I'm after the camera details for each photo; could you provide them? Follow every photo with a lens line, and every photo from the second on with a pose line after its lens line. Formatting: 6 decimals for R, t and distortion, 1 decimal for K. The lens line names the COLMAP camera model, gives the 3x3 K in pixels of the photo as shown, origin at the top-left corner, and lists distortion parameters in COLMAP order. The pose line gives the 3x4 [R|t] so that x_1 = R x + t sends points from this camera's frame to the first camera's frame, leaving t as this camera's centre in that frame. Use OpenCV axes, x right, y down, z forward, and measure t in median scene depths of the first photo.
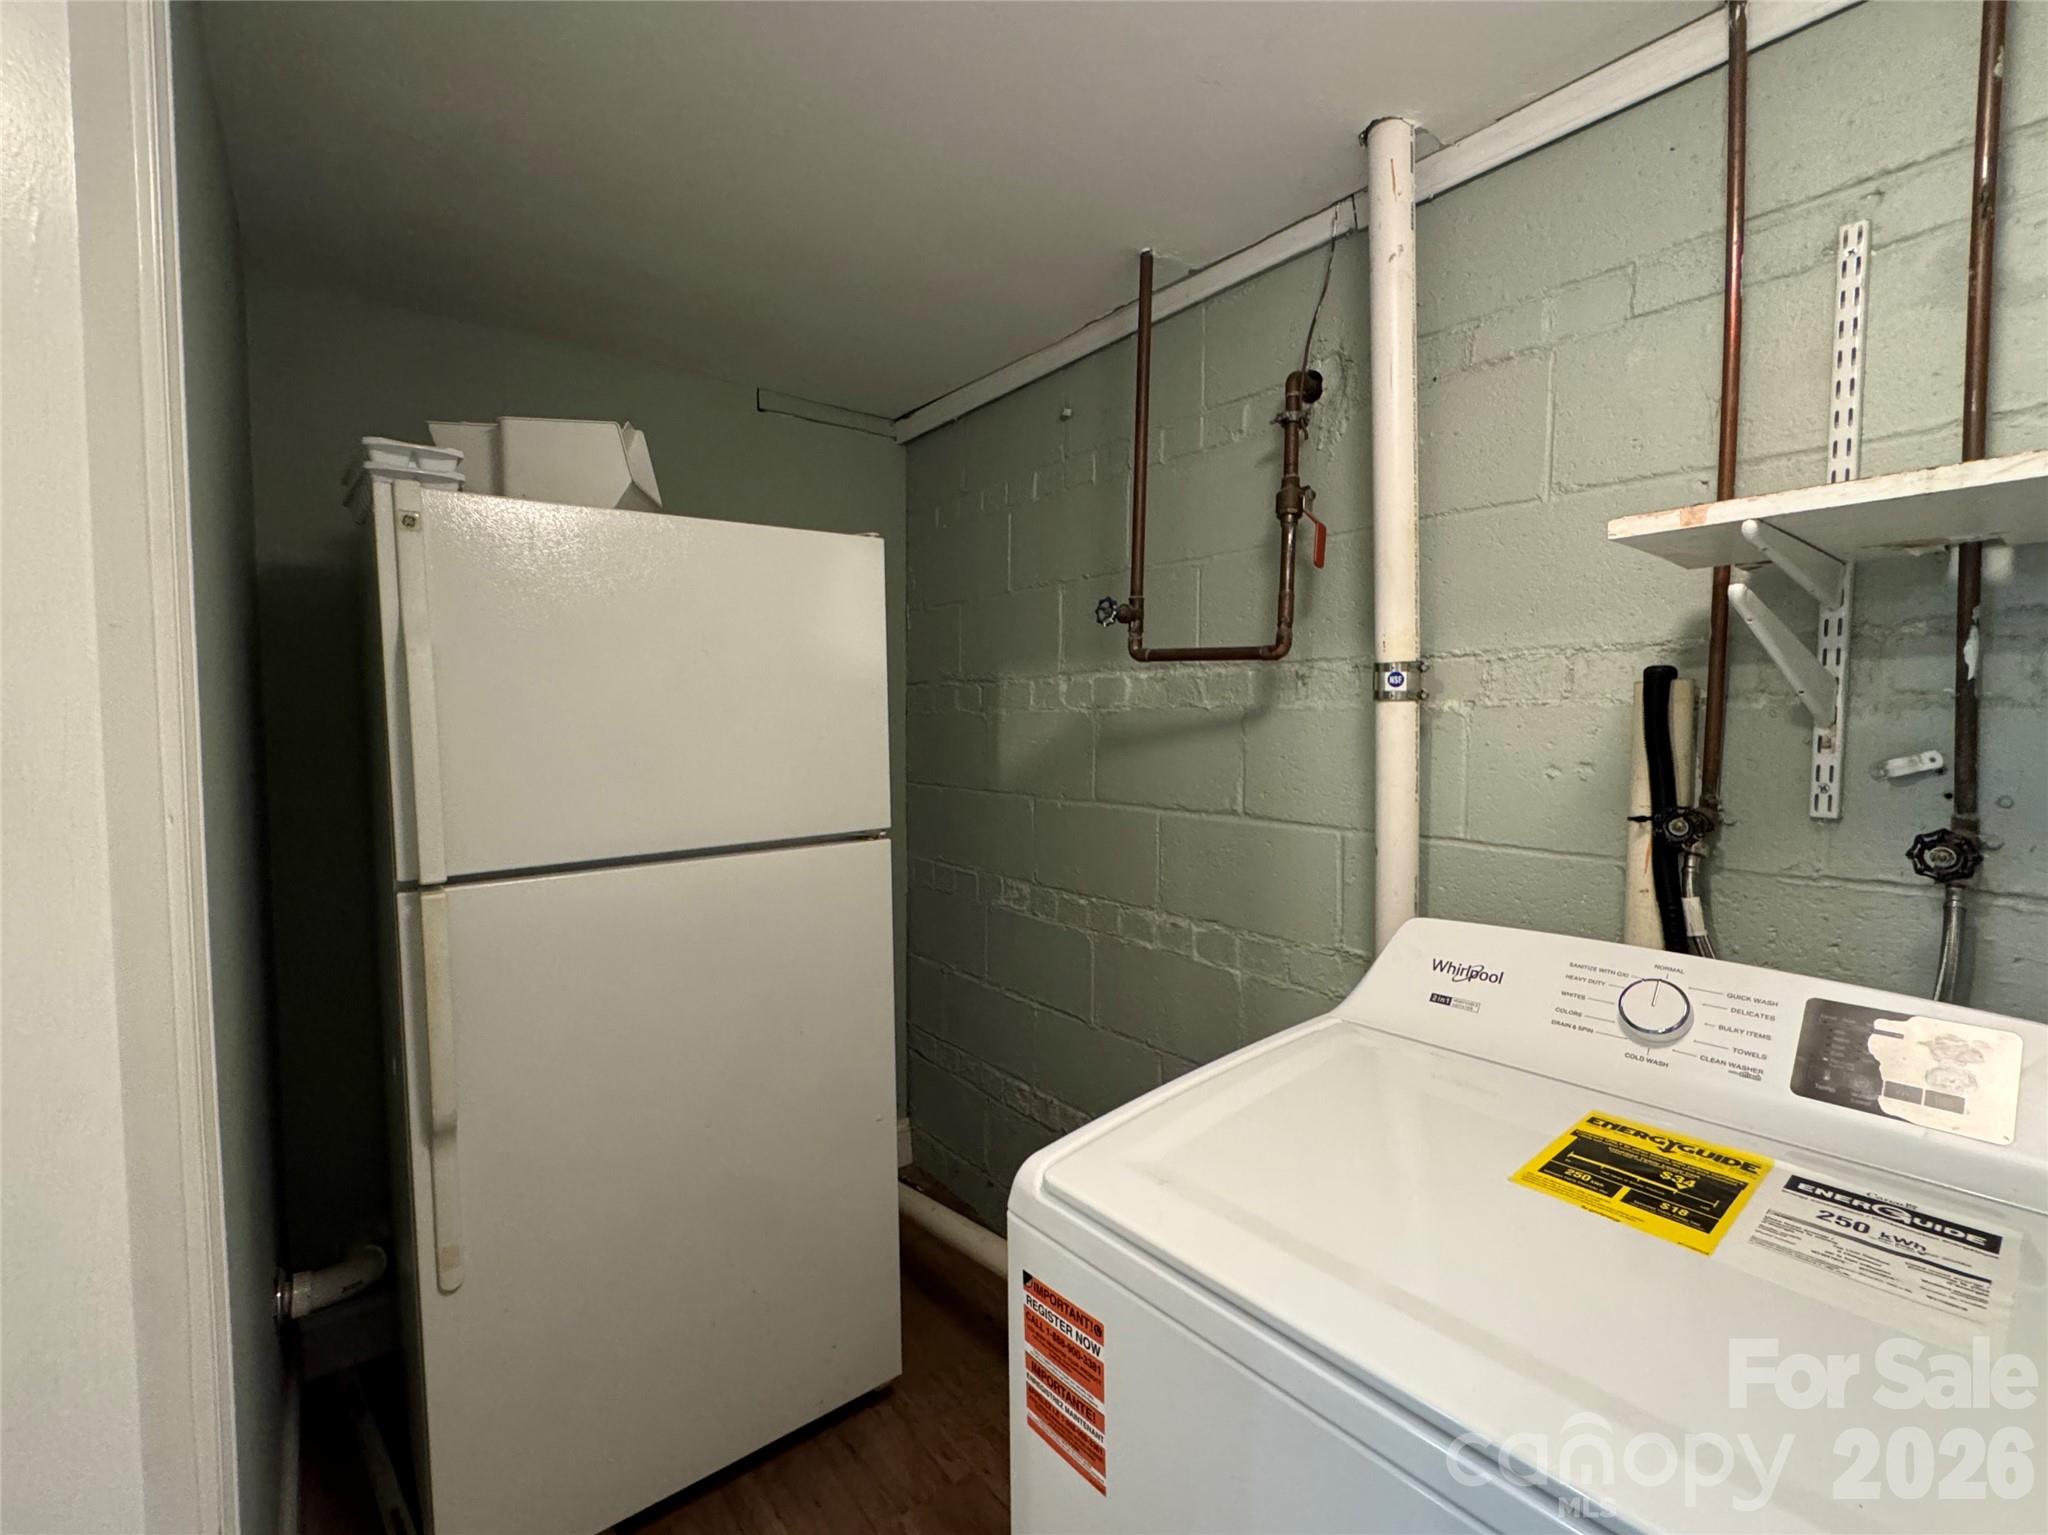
lens RADIAL K [[910.6, 0, 1027.5], [0, 910.6, 763.0], [0, 0, 1]] dist [-0.004466, -0.000004]
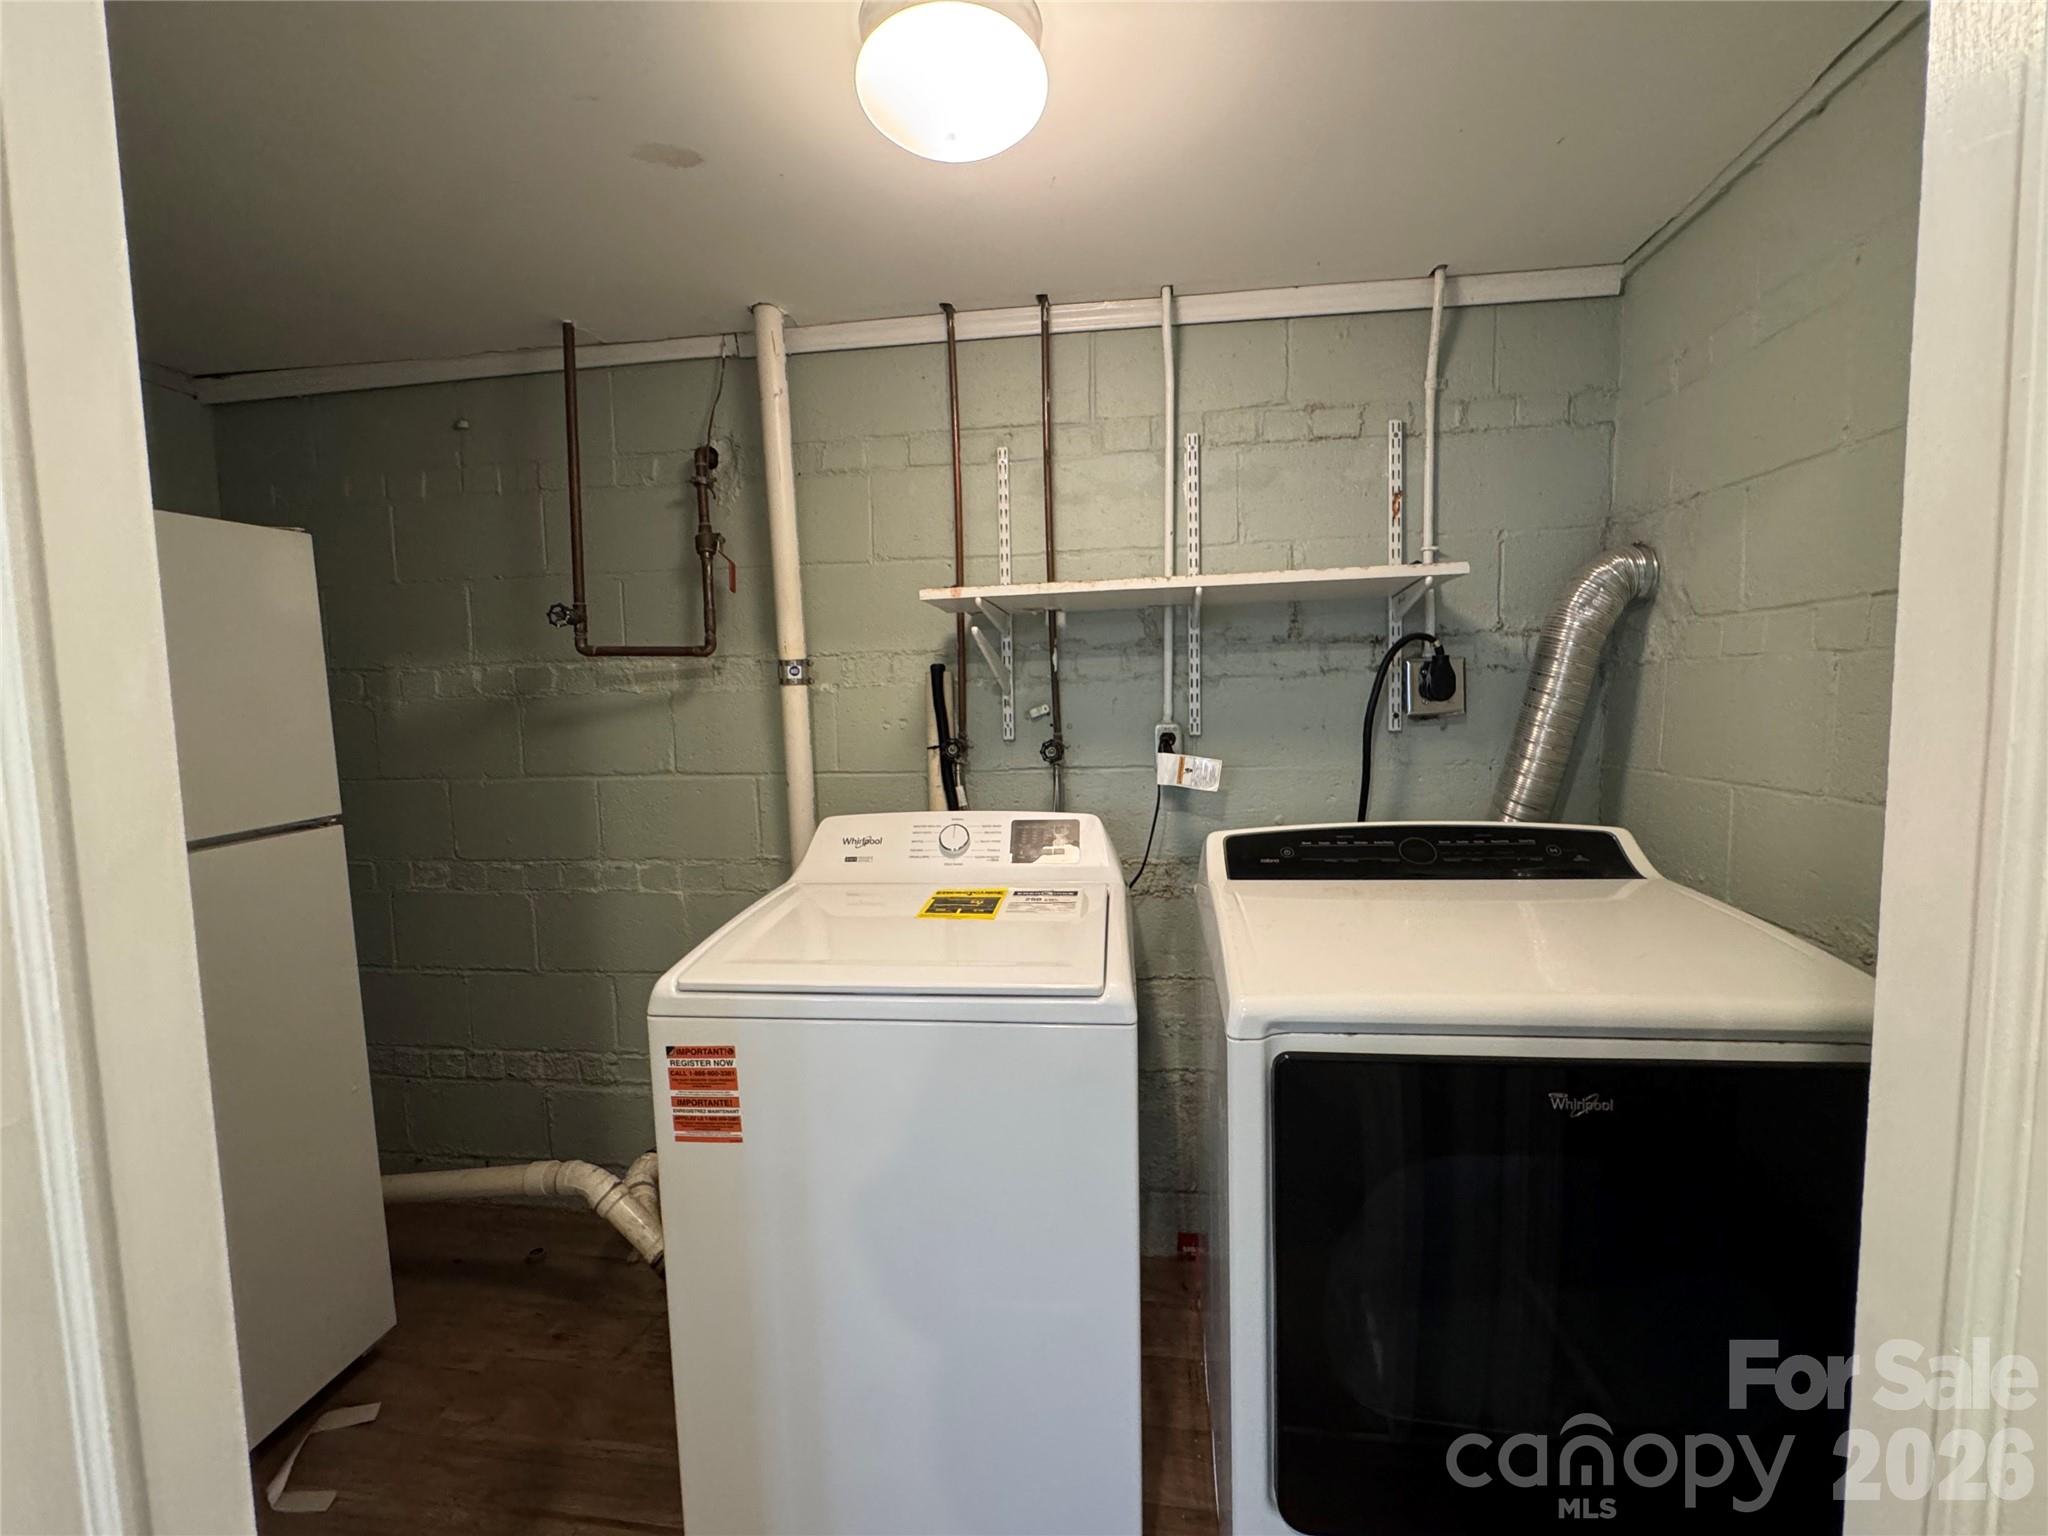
lens RADIAL K [[910.6, 0, 1027.5], [0, 910.6, 763.5], [0, 0, 1]] dist [-0.004466, -0.000004]
pose [[0.713074, -0.075861, 0.696973, -0.463706], [0.060998, 0.997072, 0.046117, 0.019947], [-0.698430, 0.009629, 0.715613, -0.436641]]
